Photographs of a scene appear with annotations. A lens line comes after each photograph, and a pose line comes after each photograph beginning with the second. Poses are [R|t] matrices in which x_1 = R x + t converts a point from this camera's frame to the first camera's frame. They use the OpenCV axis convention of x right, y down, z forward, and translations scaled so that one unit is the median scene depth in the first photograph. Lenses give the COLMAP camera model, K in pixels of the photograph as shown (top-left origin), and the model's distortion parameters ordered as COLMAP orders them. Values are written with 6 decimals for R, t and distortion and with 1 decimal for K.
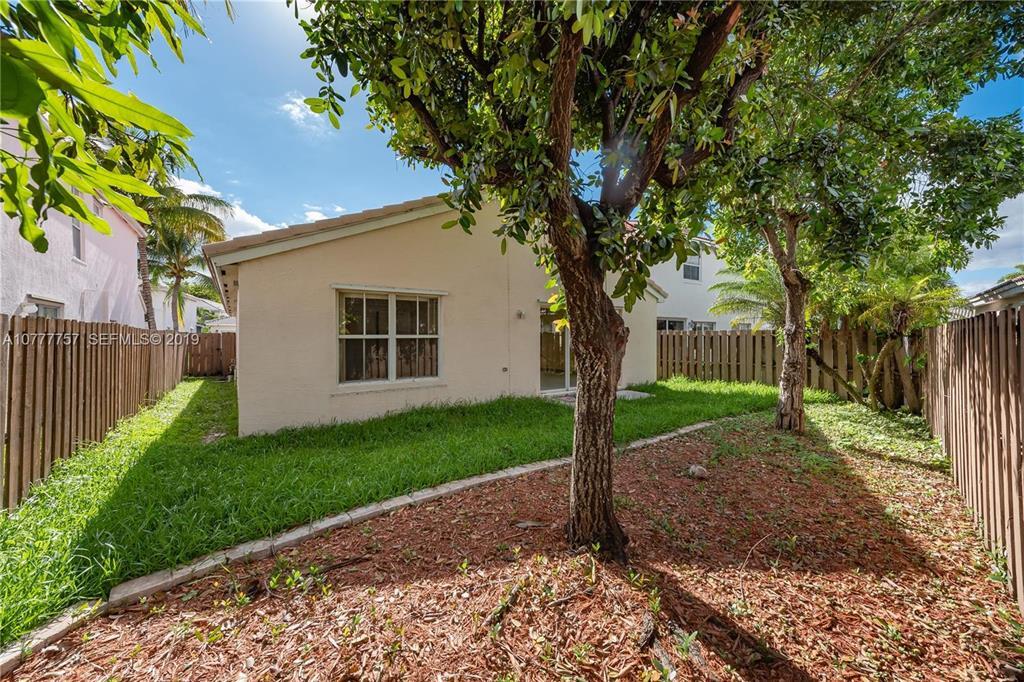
lens RADIAL K [[411.0, 0, 514.0], [0, 411.0, 333.0], [0, 0, 1]] dist [0.009324, -0.000343]
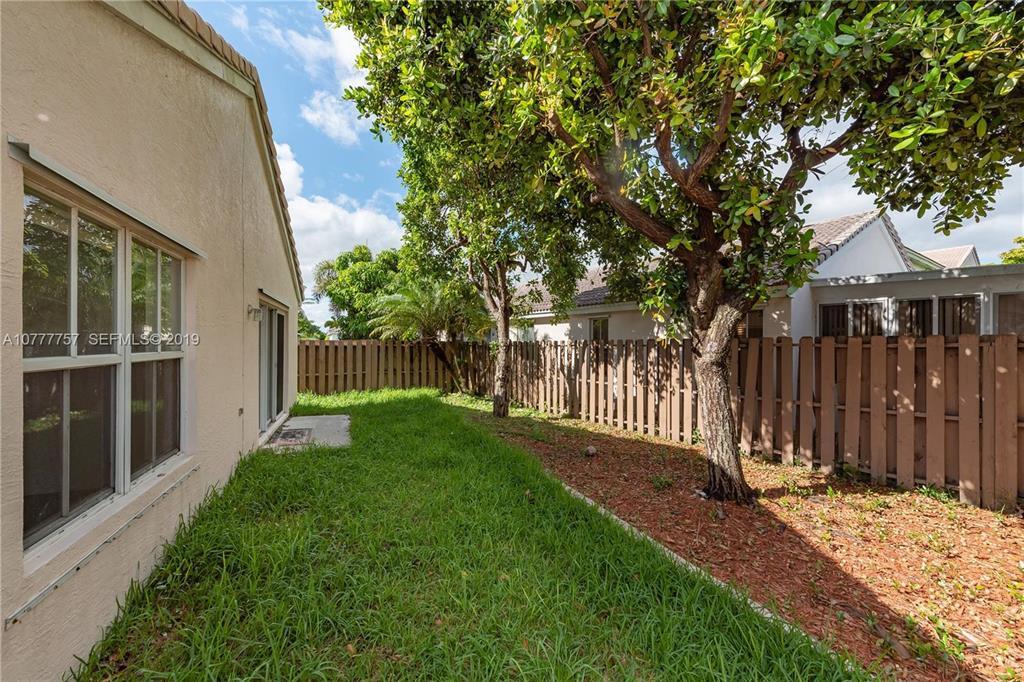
lens RADIAL K [[411.0, 0, 514.7], [0, 411.0, 341.0], [0, 0, 1]] dist [0.009324, -0.000343]
pose [[0.201285, 0.001862, 0.979531, -0.392890], [-0.001658, 0.999997, -0.001560, -0.003685], [-0.979531, -0.001311, 0.201287, 0.434456]]
